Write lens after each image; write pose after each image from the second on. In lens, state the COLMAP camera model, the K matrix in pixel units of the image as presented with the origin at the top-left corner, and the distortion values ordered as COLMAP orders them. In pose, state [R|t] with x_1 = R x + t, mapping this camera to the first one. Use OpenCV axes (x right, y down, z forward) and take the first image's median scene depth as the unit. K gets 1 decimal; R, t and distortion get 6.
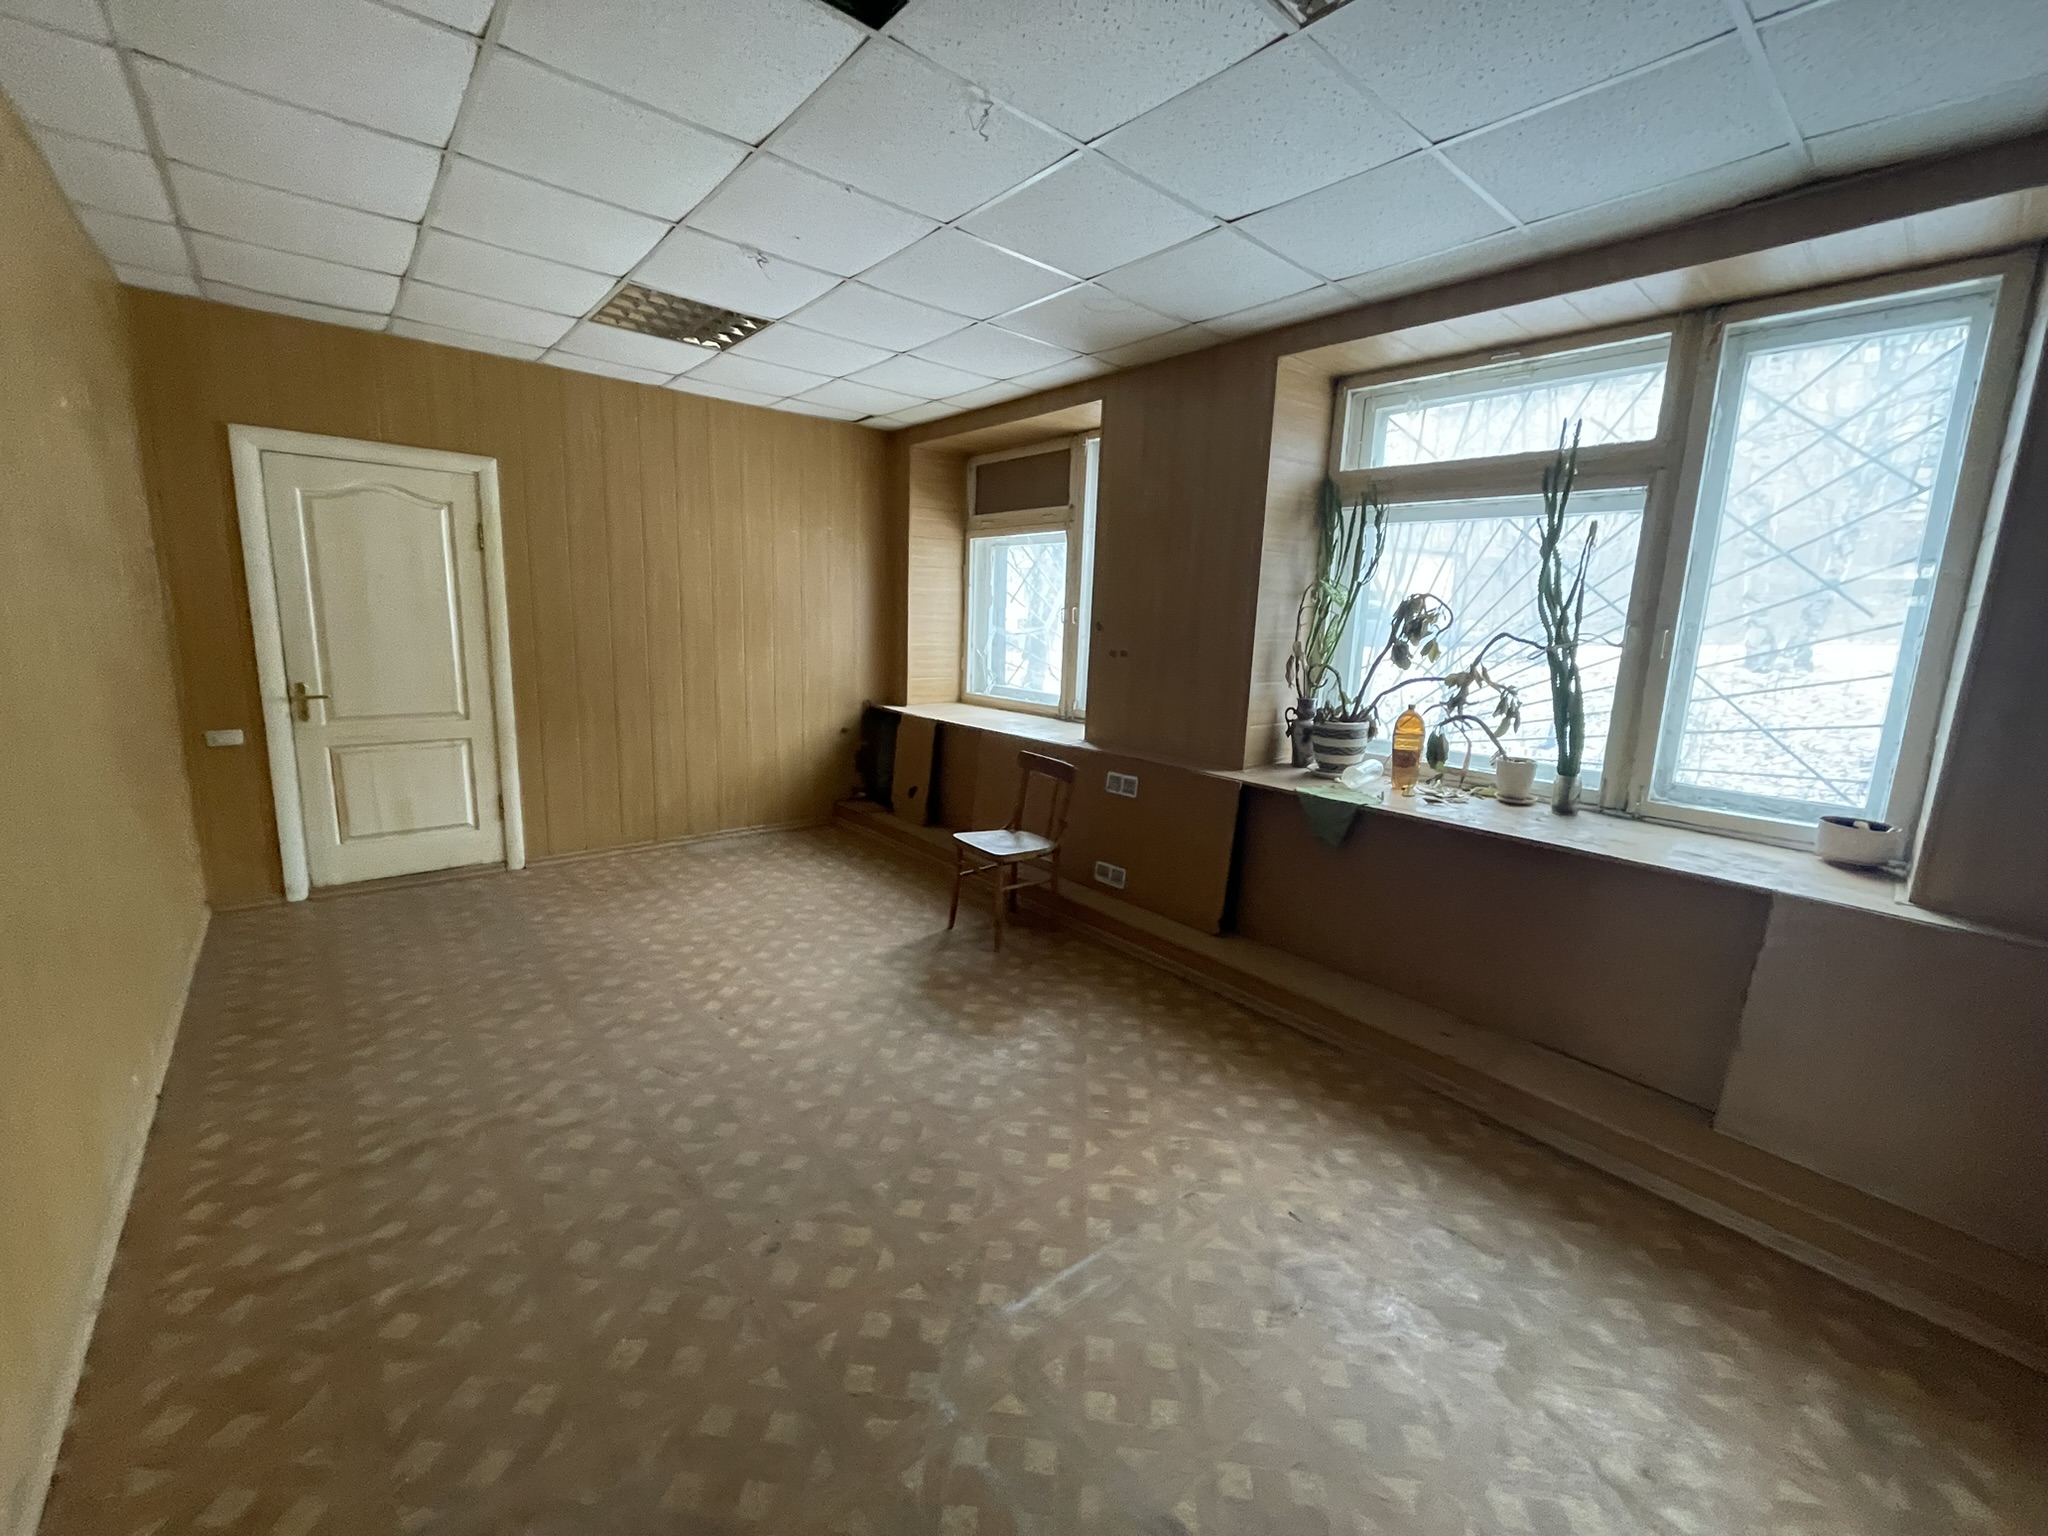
lens RADIAL K [[828.4, 0, 1024.0], [0, 828.4, 768.0], [0, 0, 1]] dist [-0.000968, 0.000517]
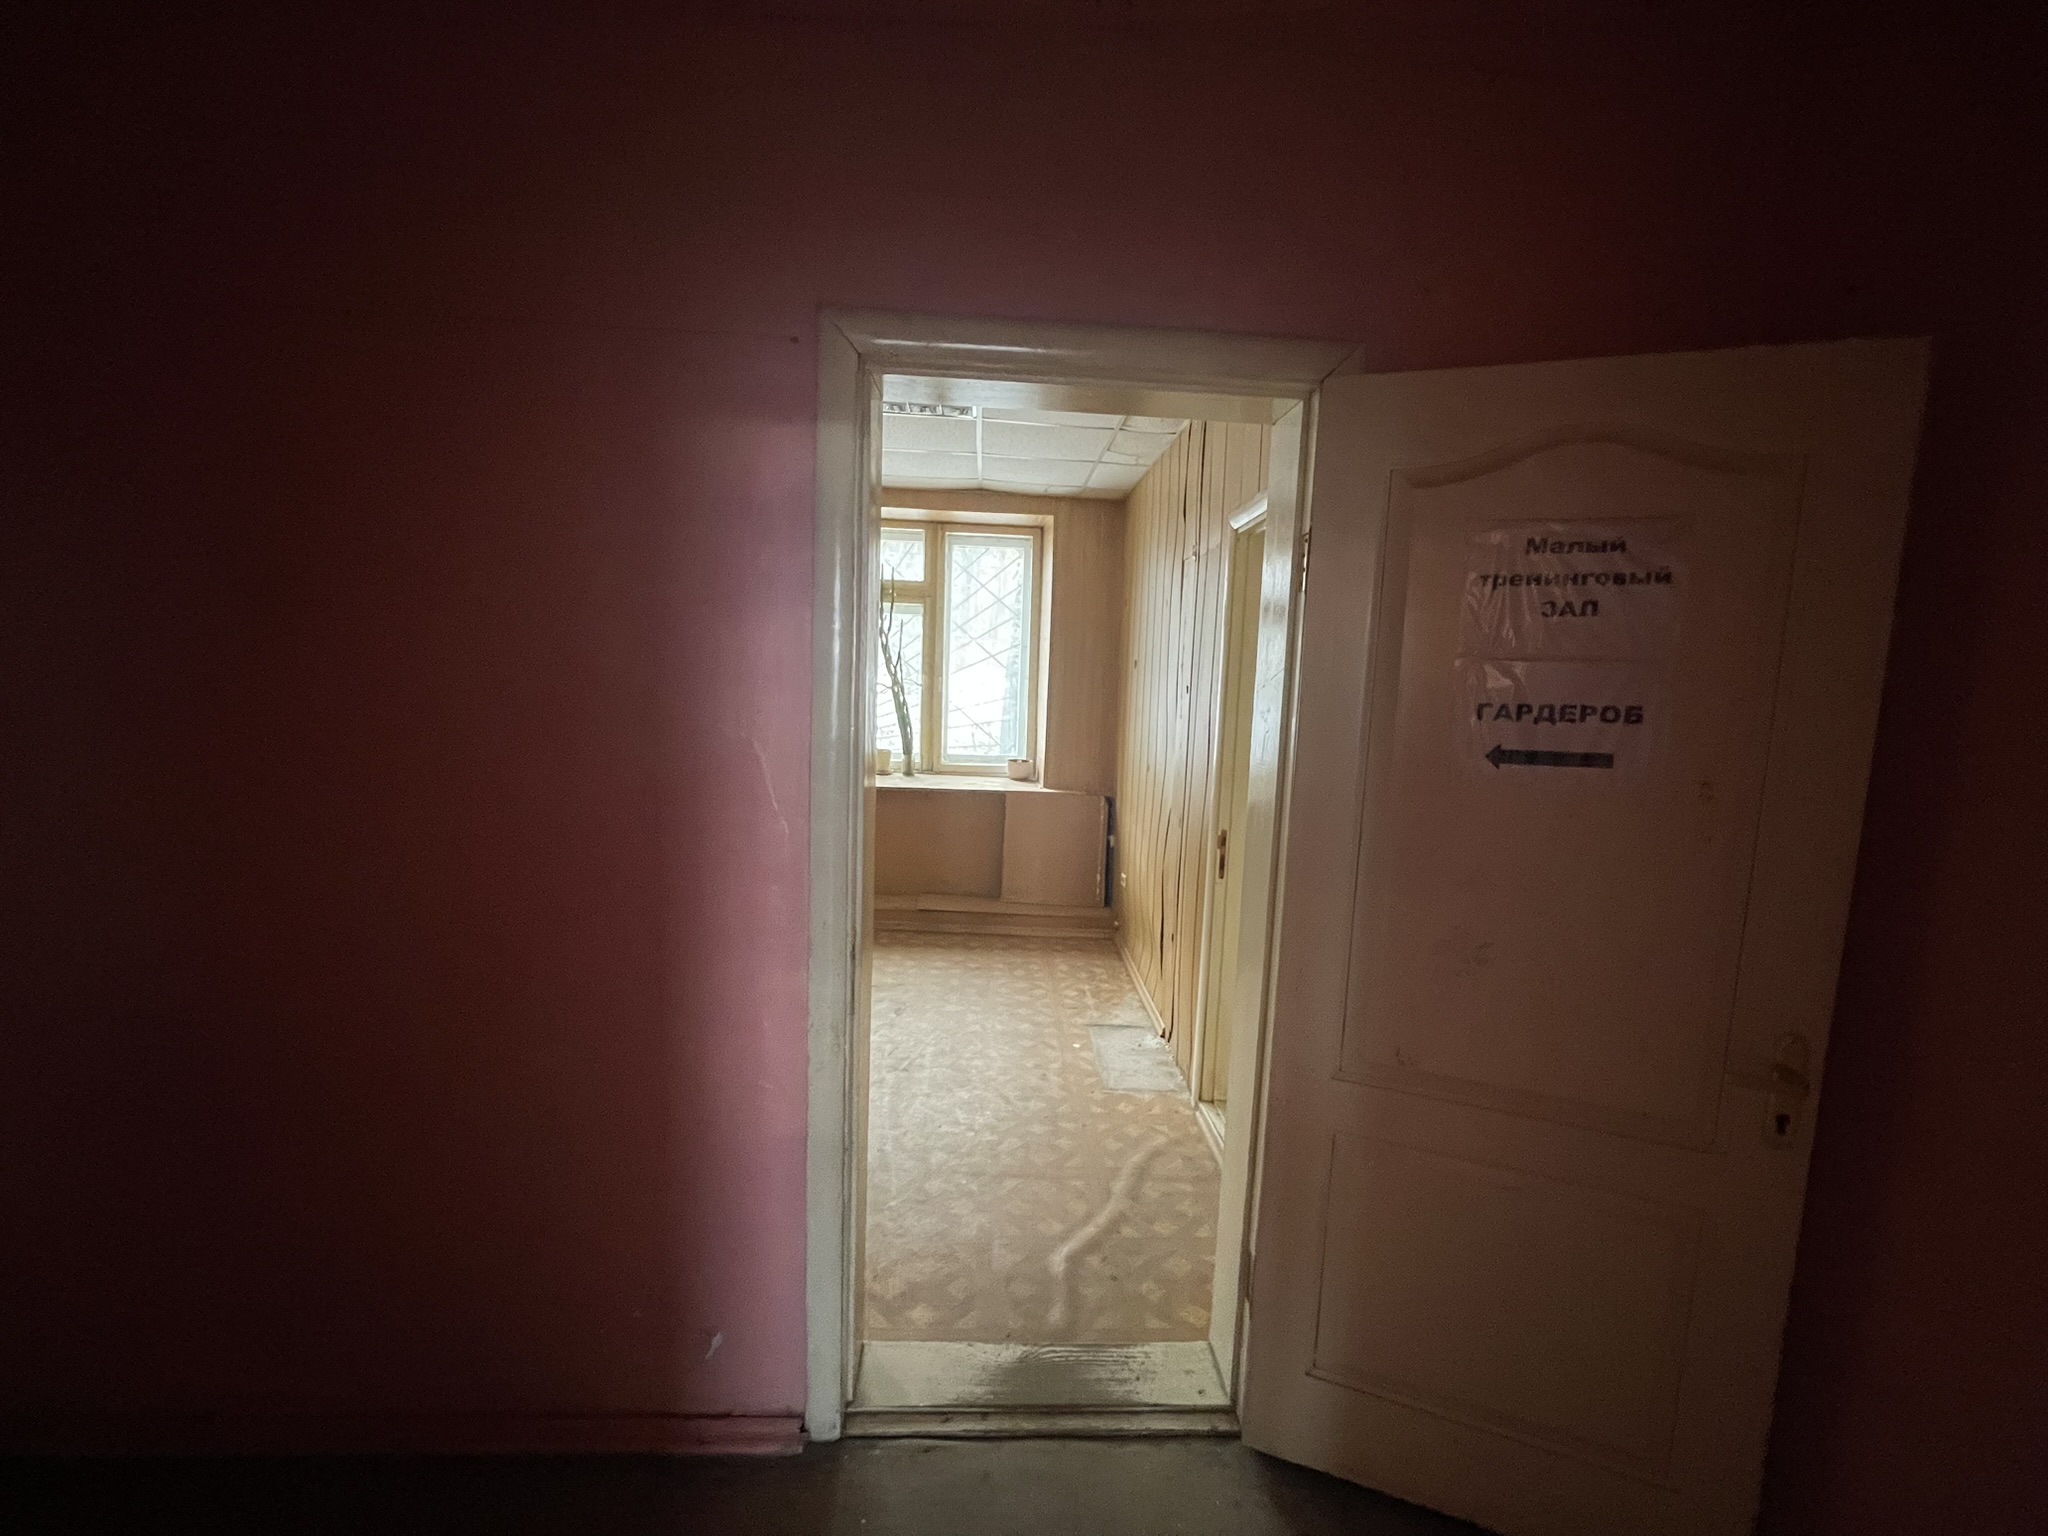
lens RADIAL K [[828.4, 0, 1024.0], [0, 828.4, 768.0], [0, 0, 1]] dist [-0.000968, 0.000517]
pose [[0.614131, -0.103830, 0.782345, -0.874061], [0.127335, 0.991356, 0.031613, 0.015749], [-0.778864, 0.080206, 0.622043, -0.485926]]
